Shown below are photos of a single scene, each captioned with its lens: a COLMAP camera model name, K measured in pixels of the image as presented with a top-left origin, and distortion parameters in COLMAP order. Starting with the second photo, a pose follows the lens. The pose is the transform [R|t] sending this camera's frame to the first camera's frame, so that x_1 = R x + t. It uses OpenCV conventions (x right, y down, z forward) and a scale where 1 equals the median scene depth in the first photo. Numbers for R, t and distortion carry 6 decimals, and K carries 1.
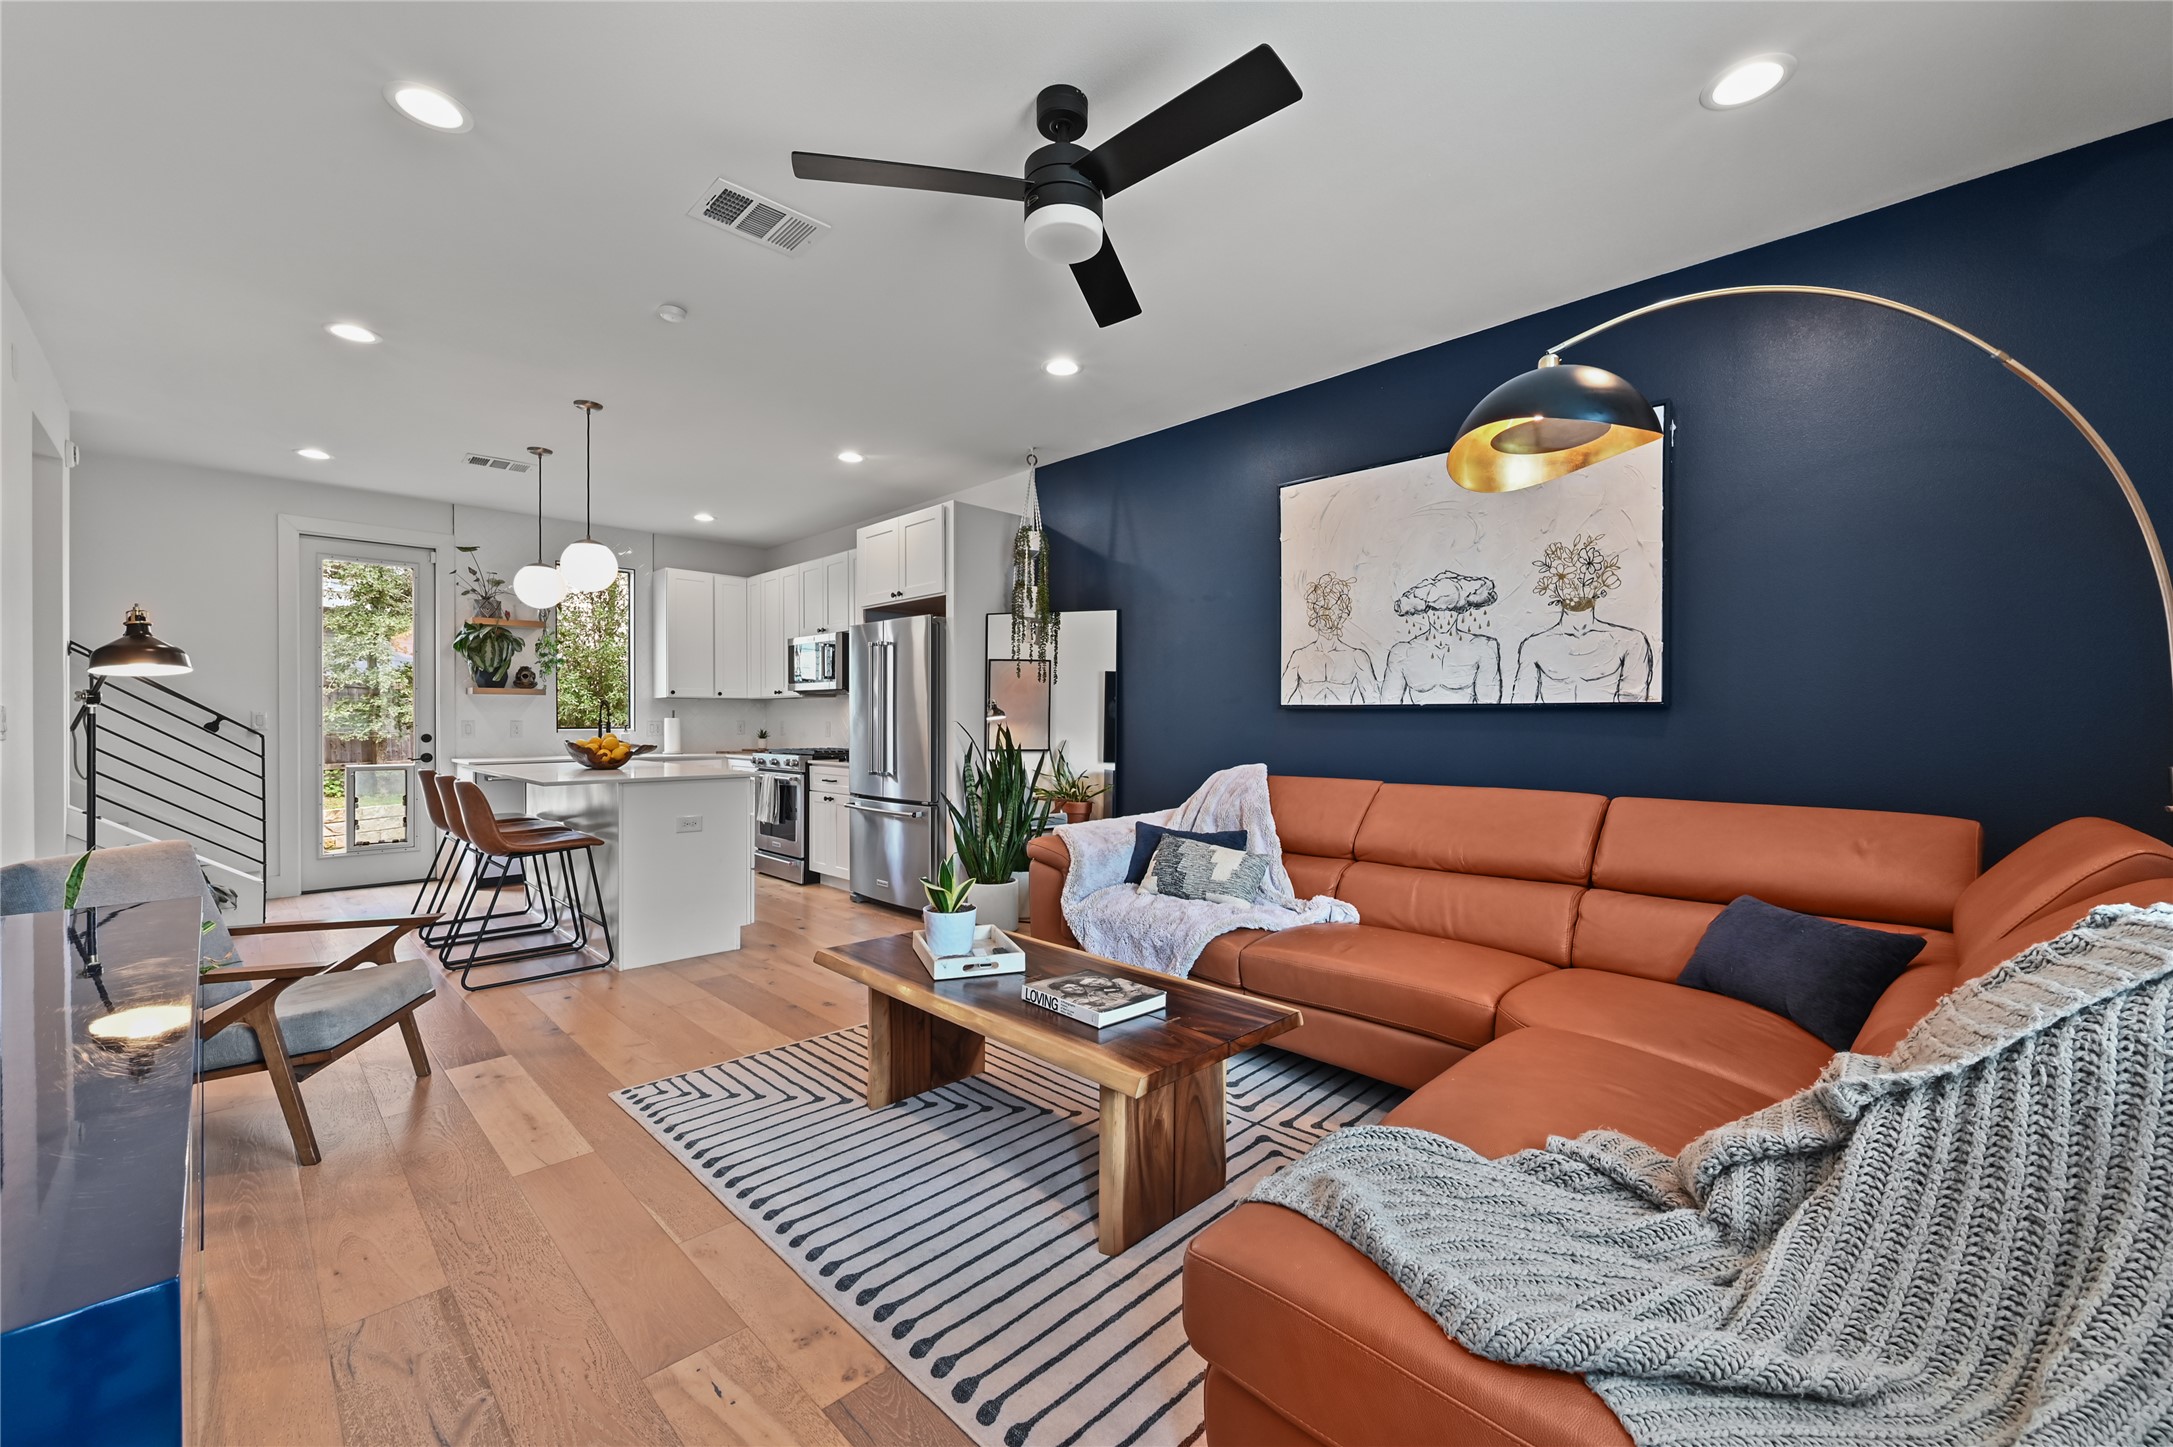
lens RADIAL K [[857.9, 0, 1091.6], [0, 857.9, 723.1], [0, 0, 1]] dist [-0.001544, 0.000219]
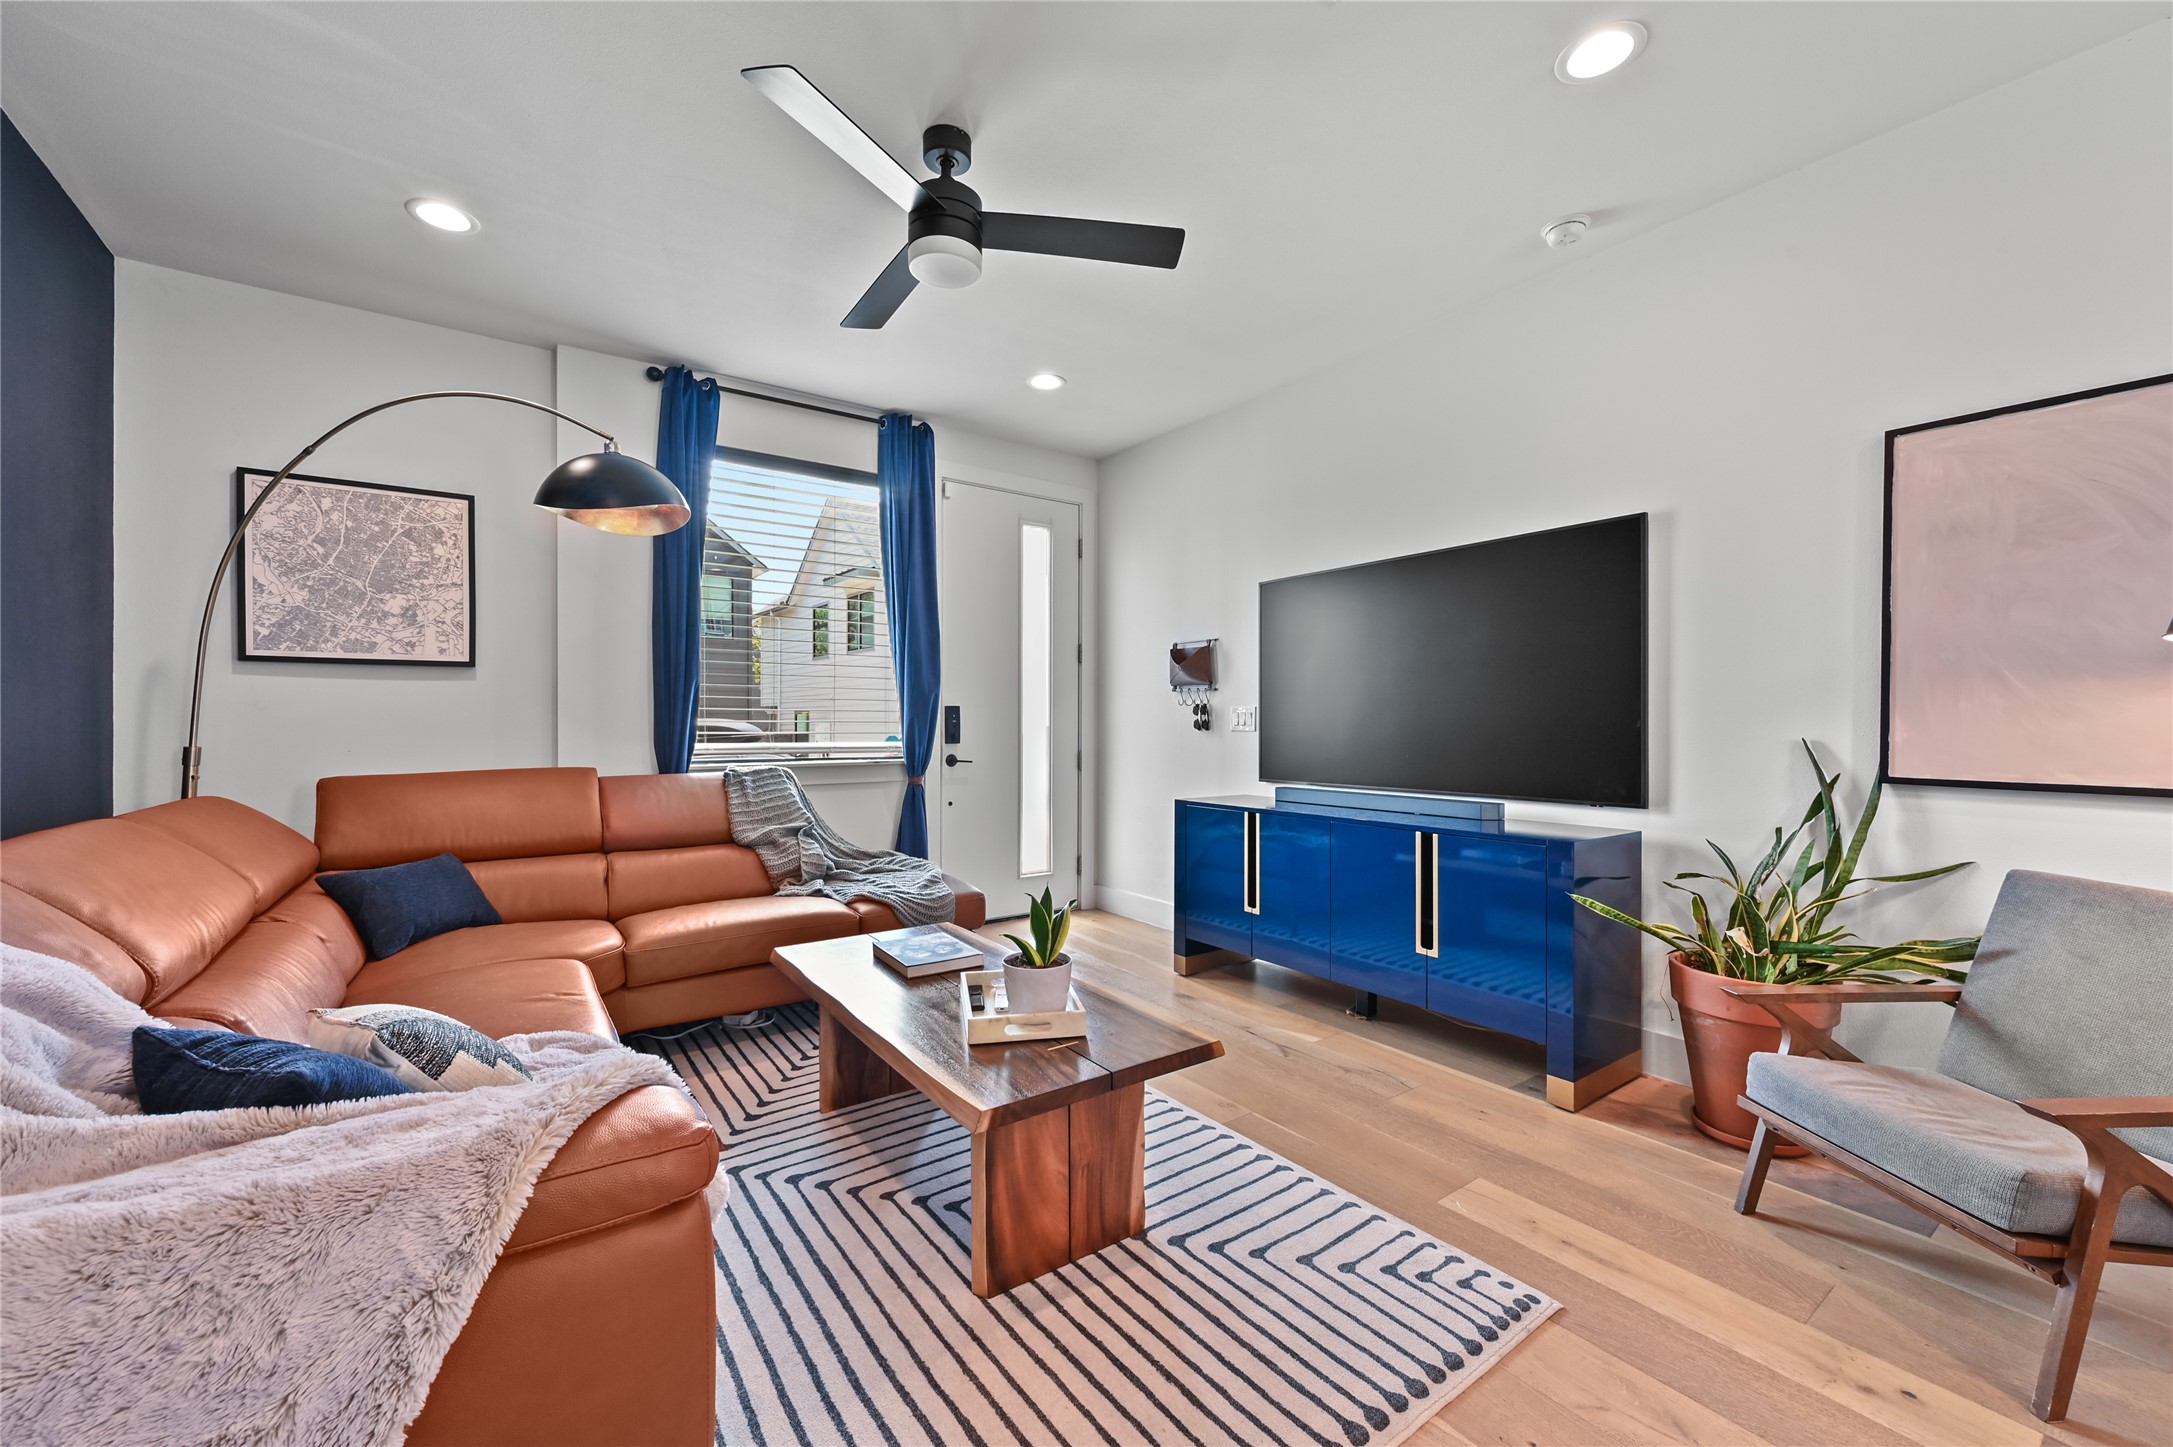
lens RADIAL K [[857.9, 0, 1076.9], [0, 857.9, 728.1], [0, 0, 1]] dist [-0.001544, 0.000219]
pose [[-0.984153, -0.005715, 0.177229, -0.134396], [-0.005623, 0.999984, 0.001023, 0.003522], [-0.177232, 0.000010, -0.984169, 0.704294]]
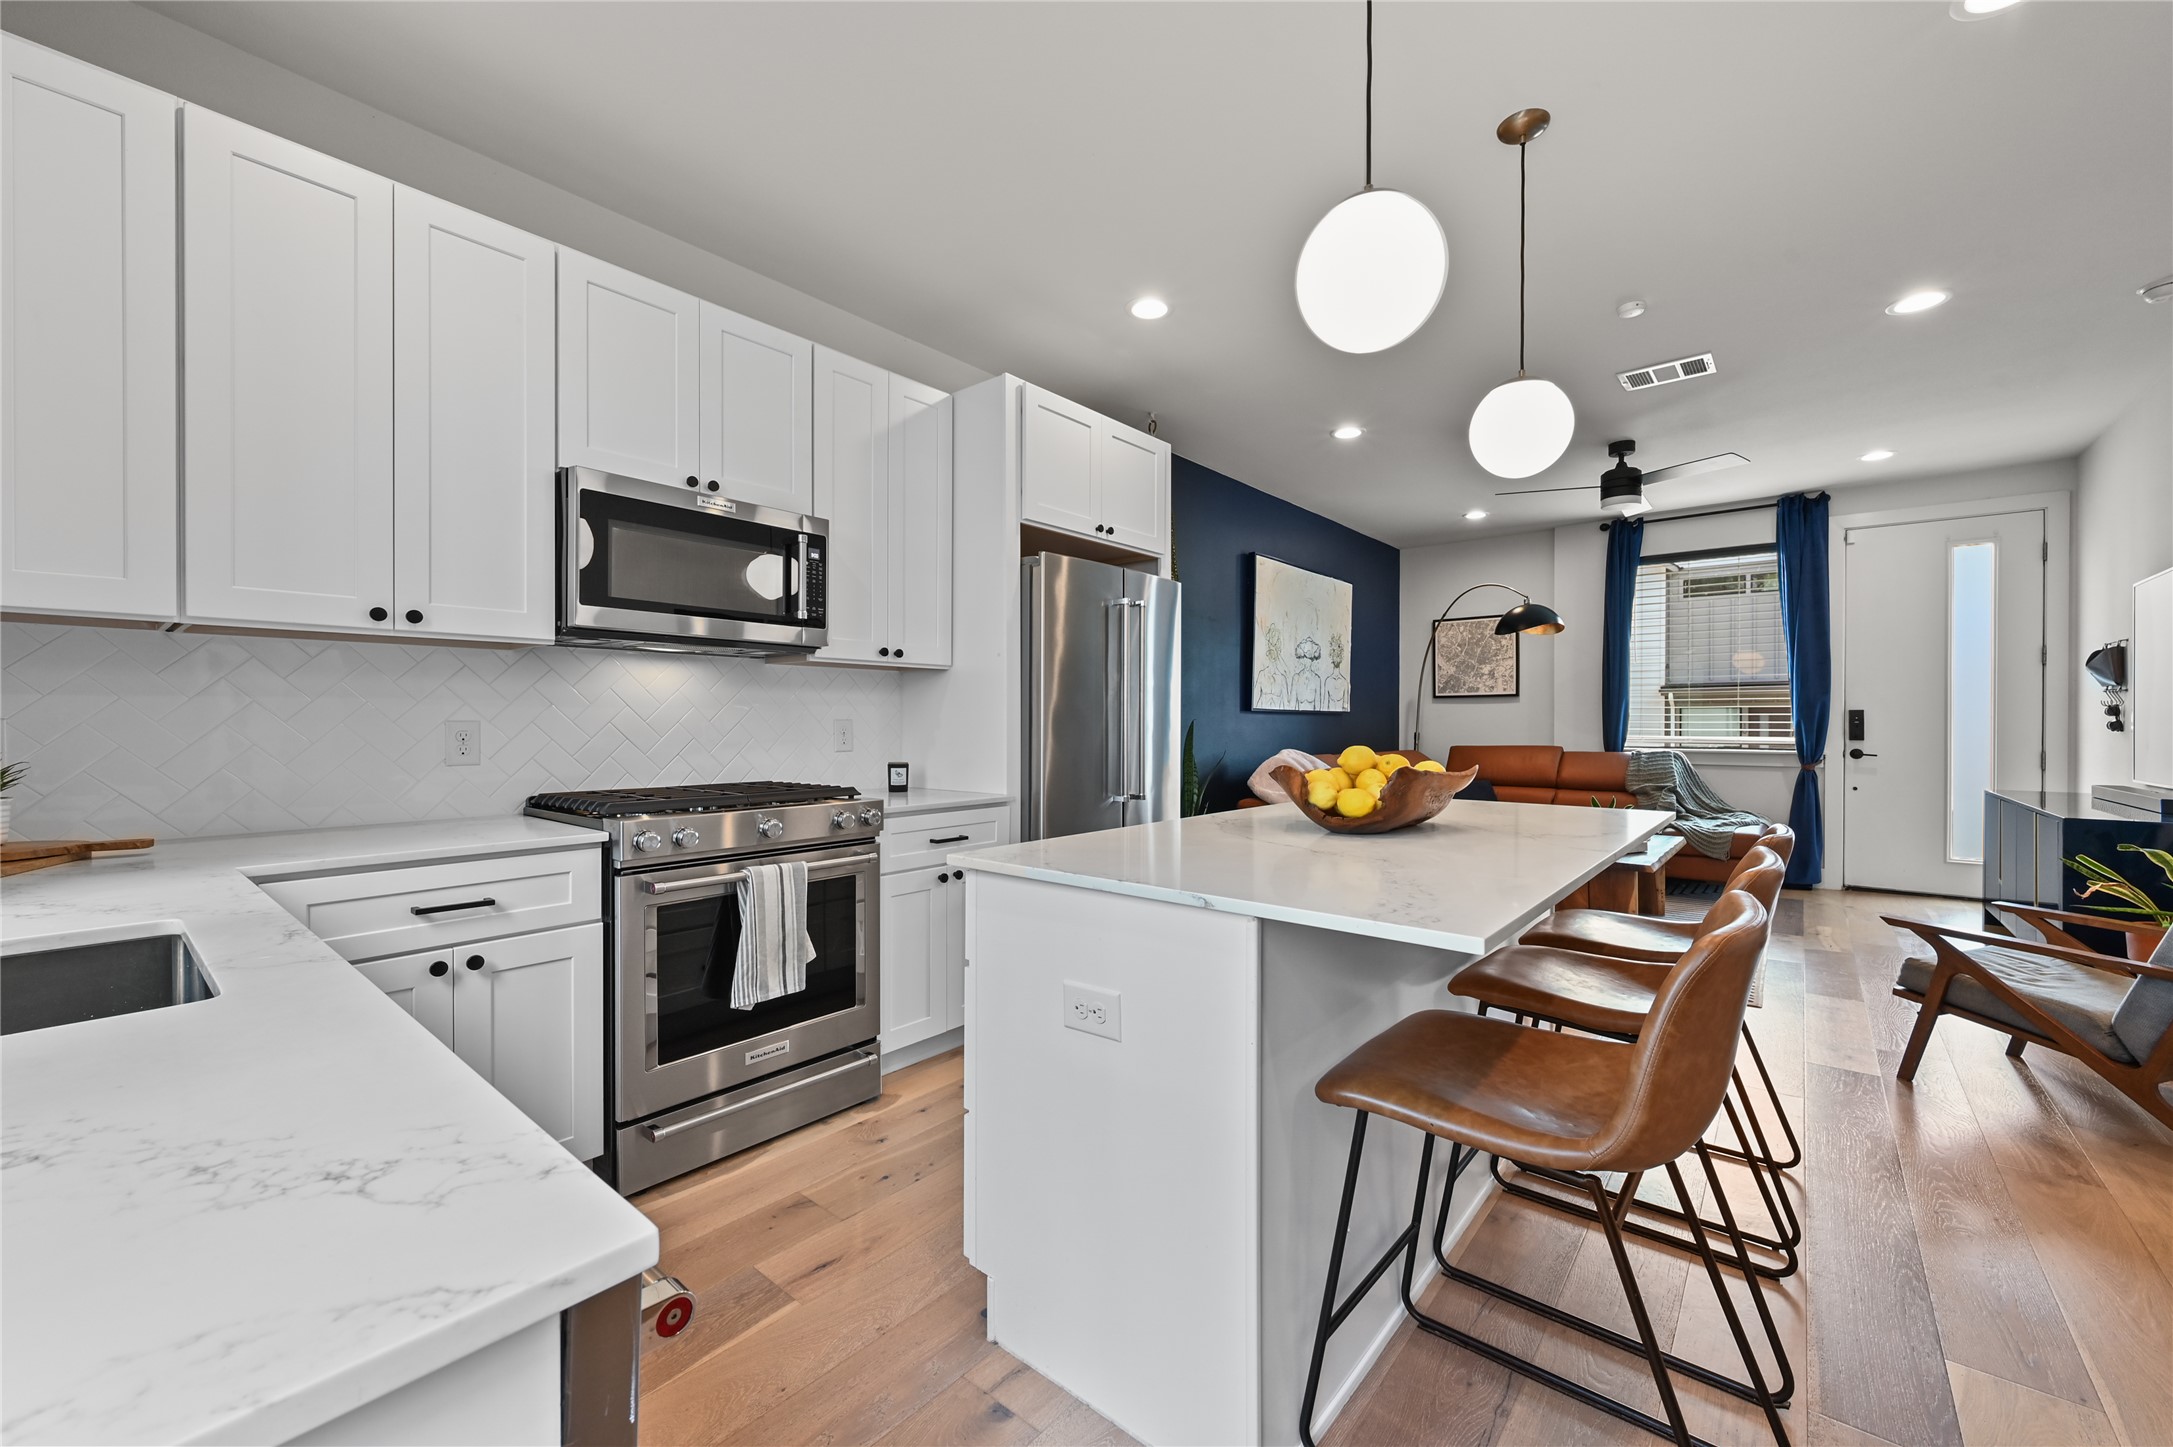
lens RADIAL K [[857.9, 0, 1076.4], [0, 857.9, 720.6], [0, 0, 1]] dist [-0.001544, 0.000219]
pose [[-0.071172, -0.003701, 0.997457, -0.743770], [-0.003240, 0.999989, 0.003479, -0.003228], [-0.997459, -0.002984, -0.071183, 0.892807]]
